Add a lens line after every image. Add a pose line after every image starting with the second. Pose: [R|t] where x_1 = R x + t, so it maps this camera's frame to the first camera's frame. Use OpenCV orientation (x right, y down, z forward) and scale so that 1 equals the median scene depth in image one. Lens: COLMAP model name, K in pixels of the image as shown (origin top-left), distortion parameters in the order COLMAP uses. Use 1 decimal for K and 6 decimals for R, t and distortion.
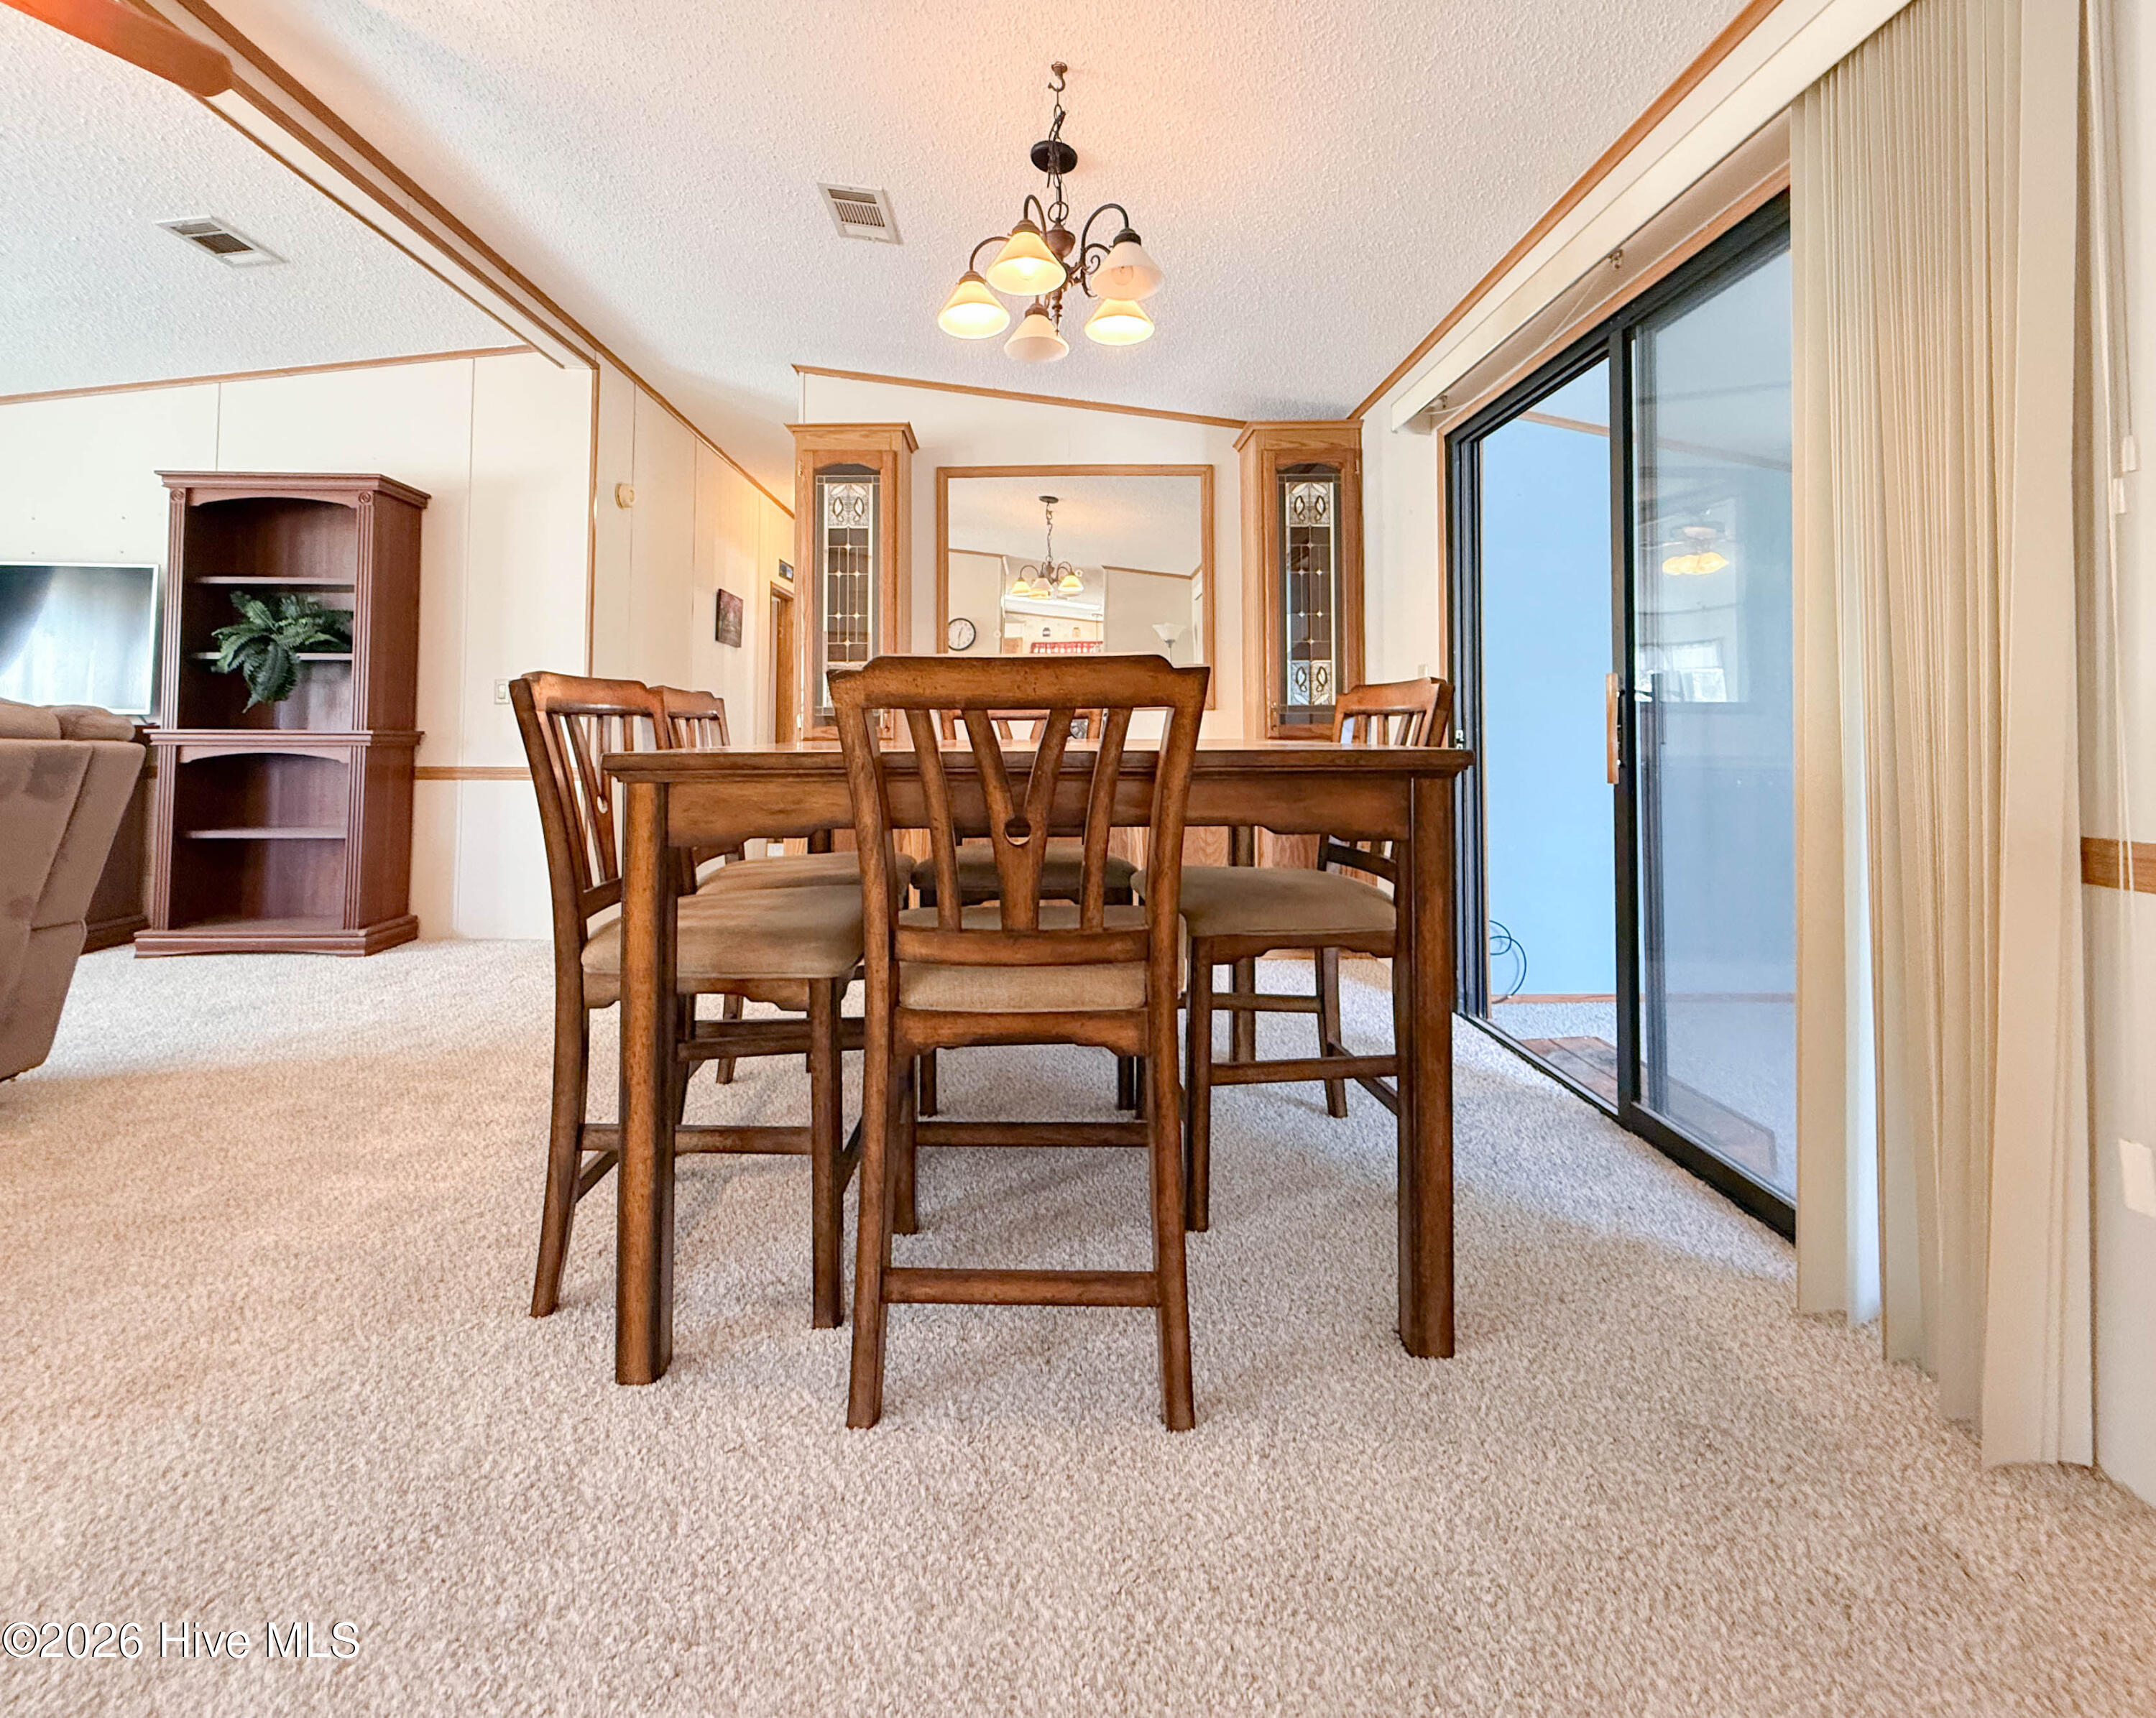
lens RADIAL K [[955.5, 0, 1136.6], [0, 955.5, 704.5], [0, 0, 1]] dist [-0.005545, -0.000092]
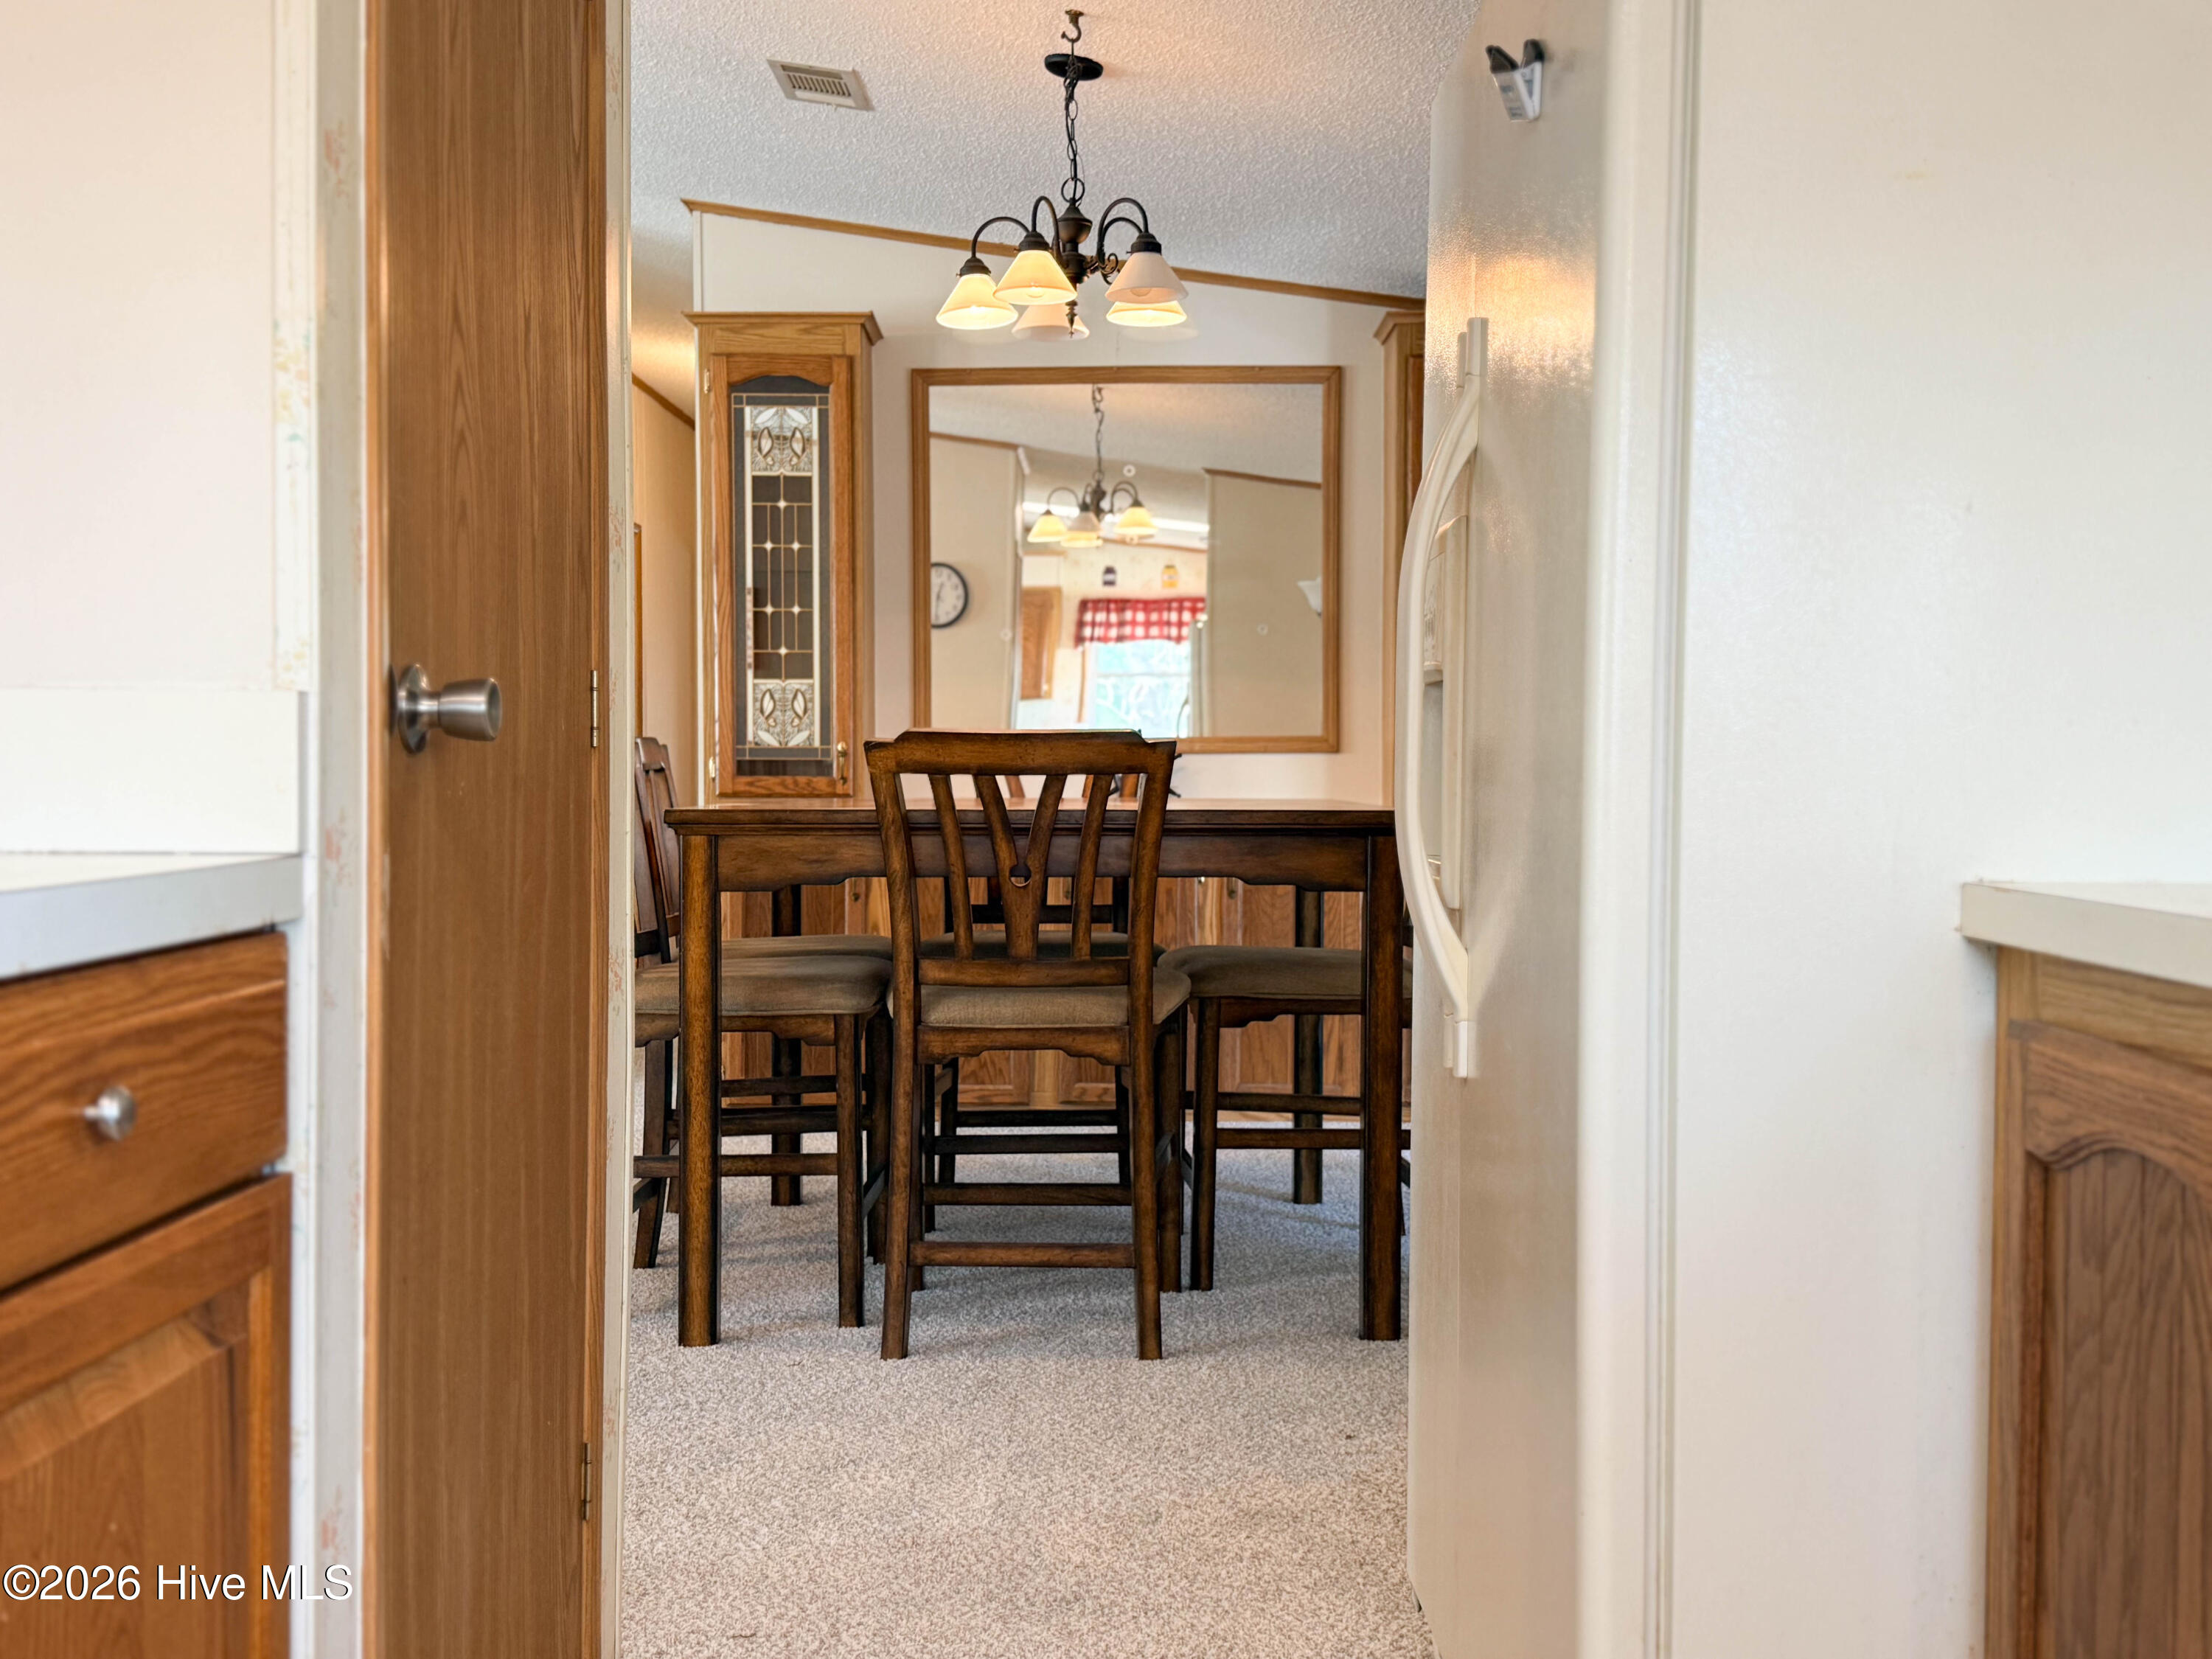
lens RADIAL K [[2253.3, 0, 1108.3], [0, 2253.3, 837.8], [0, 0, 1]] dist [0.083225, 0.000000]
pose [[0.994983, 0.007817, -0.099740, 0.213990], [-0.002166, 0.998392, 0.056644, -0.060998], [0.100022, -0.056144, 0.993400, -1.440317]]
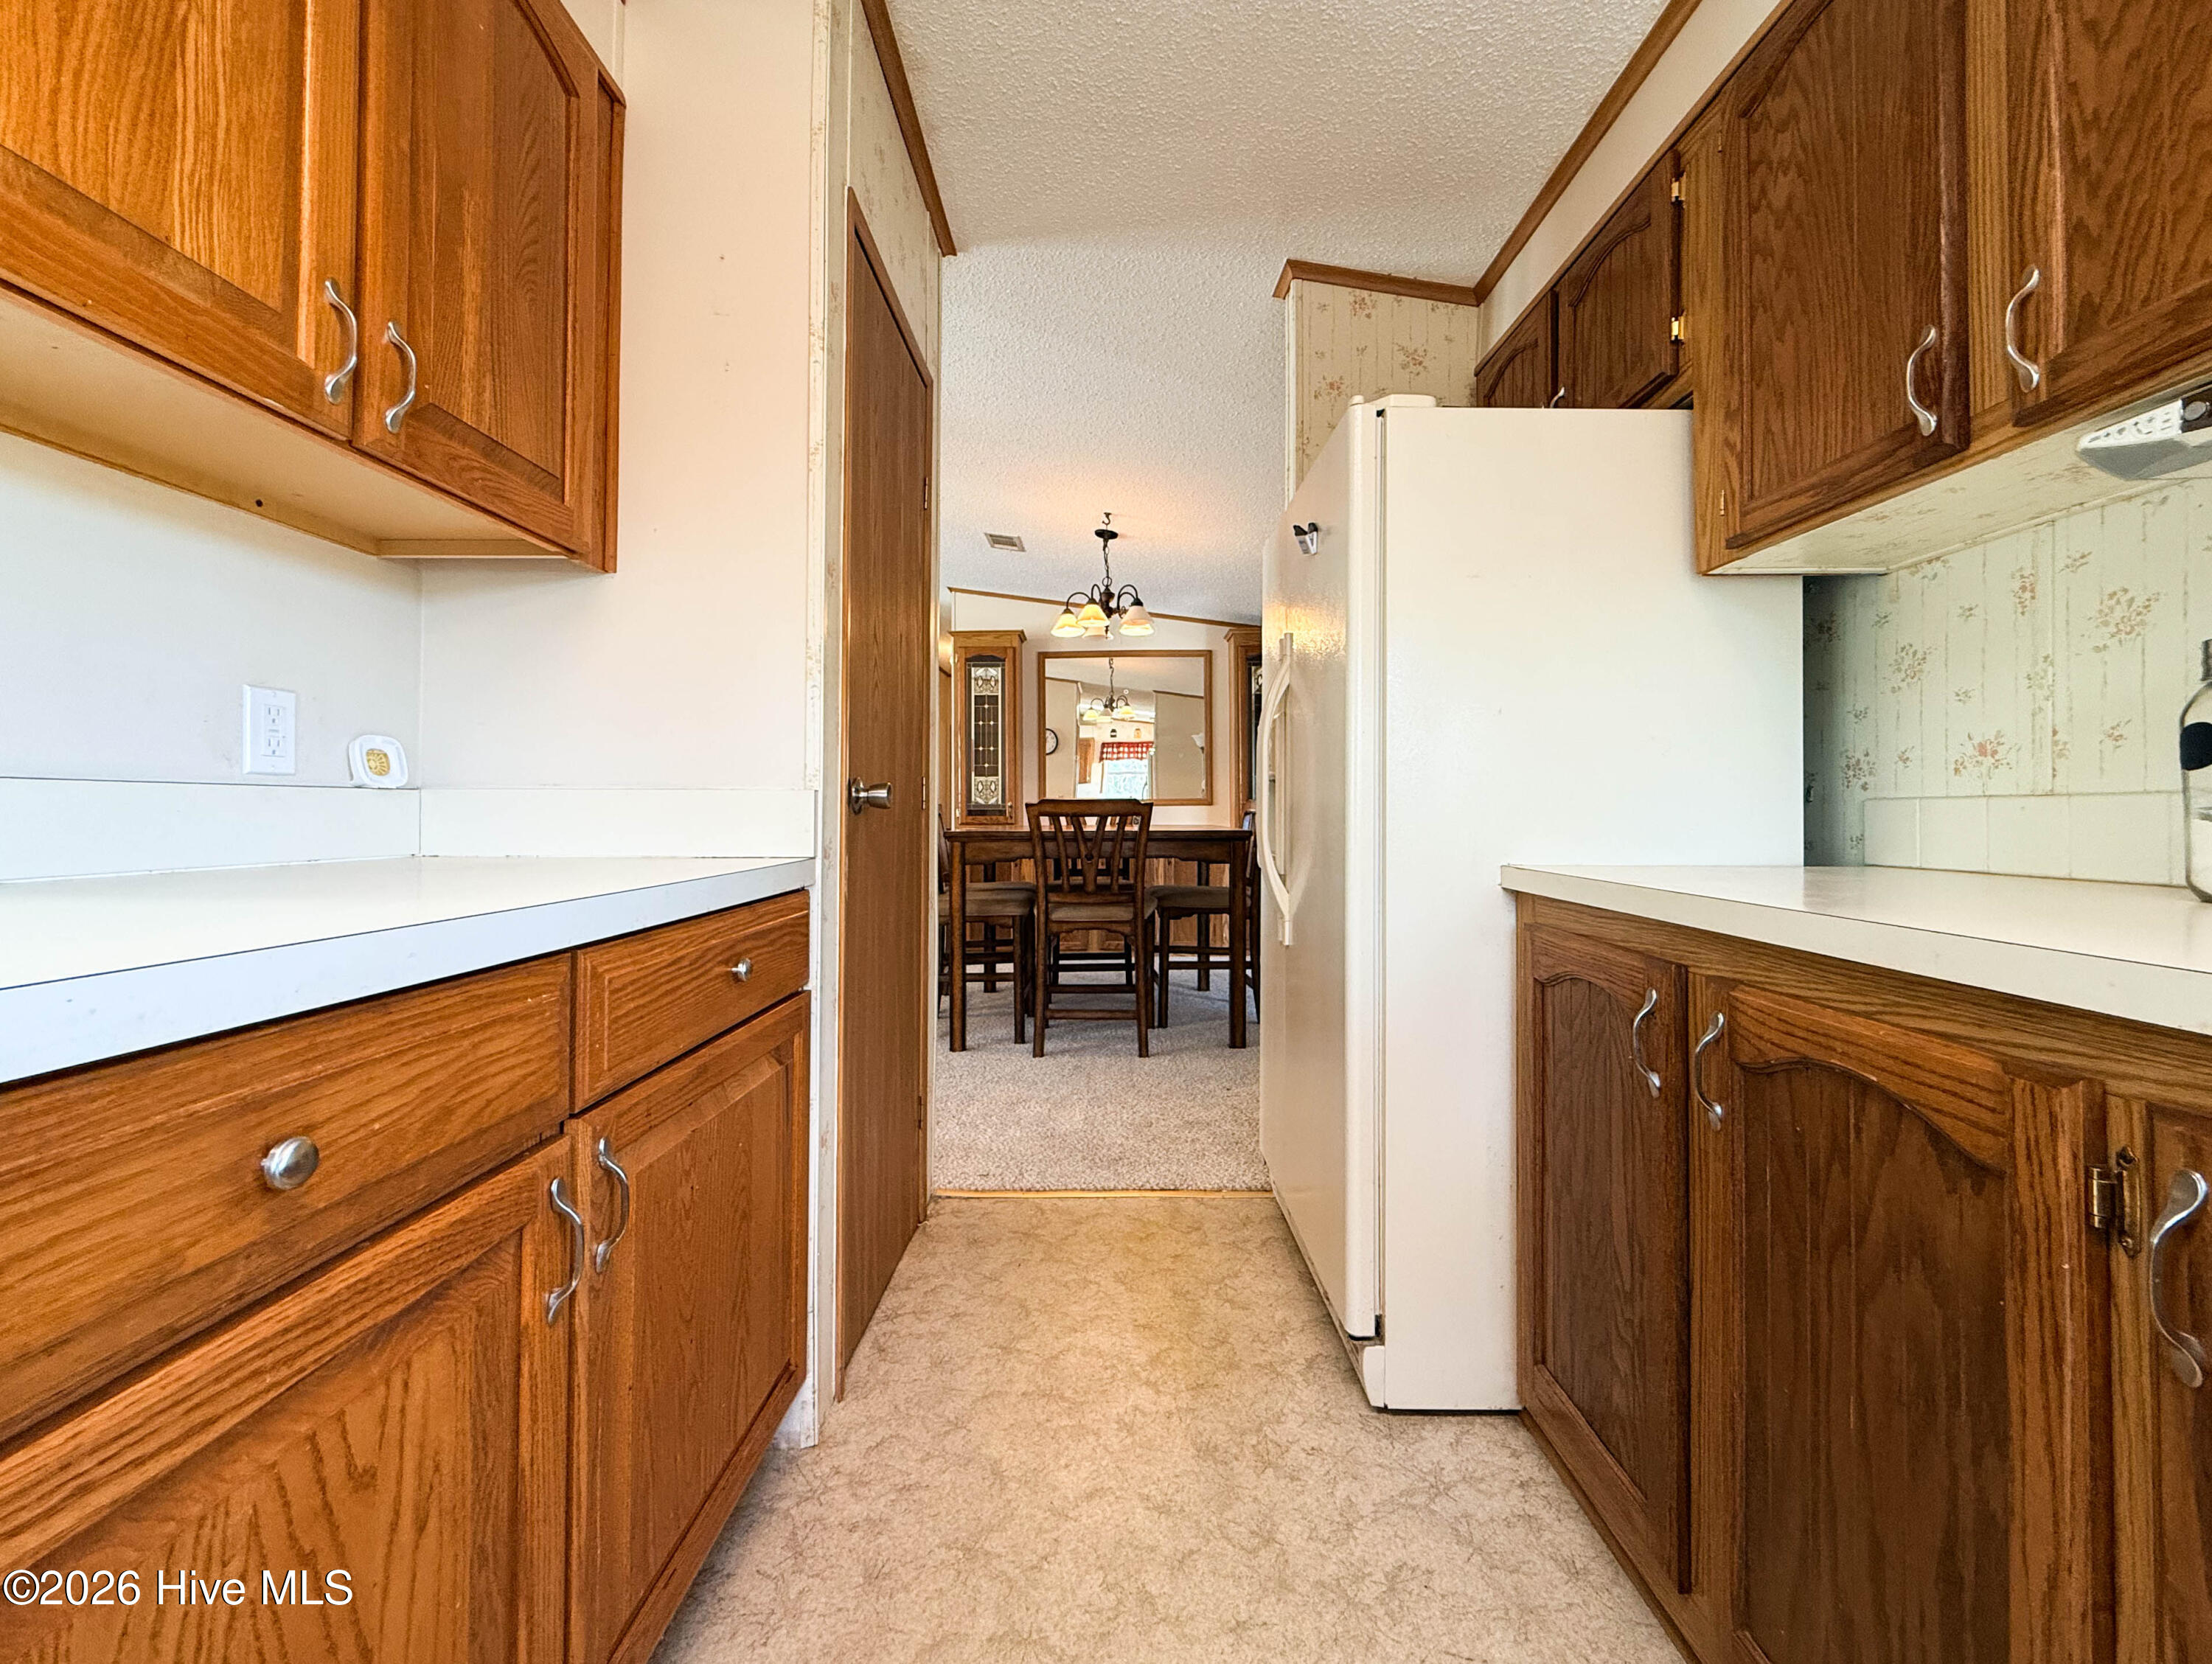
lens RADIAL K [[909.6, 0, 1111.3], [0, 909.6, 801.0], [0, 0, 1]] dist [-0.002320, 0.000576]
pose [[0.995027, -0.001329, -0.099598, 0.176790], [0.002894, 0.999875, 0.015566, -0.069037], [0.099565, -0.015777, 0.994906, -1.412892]]
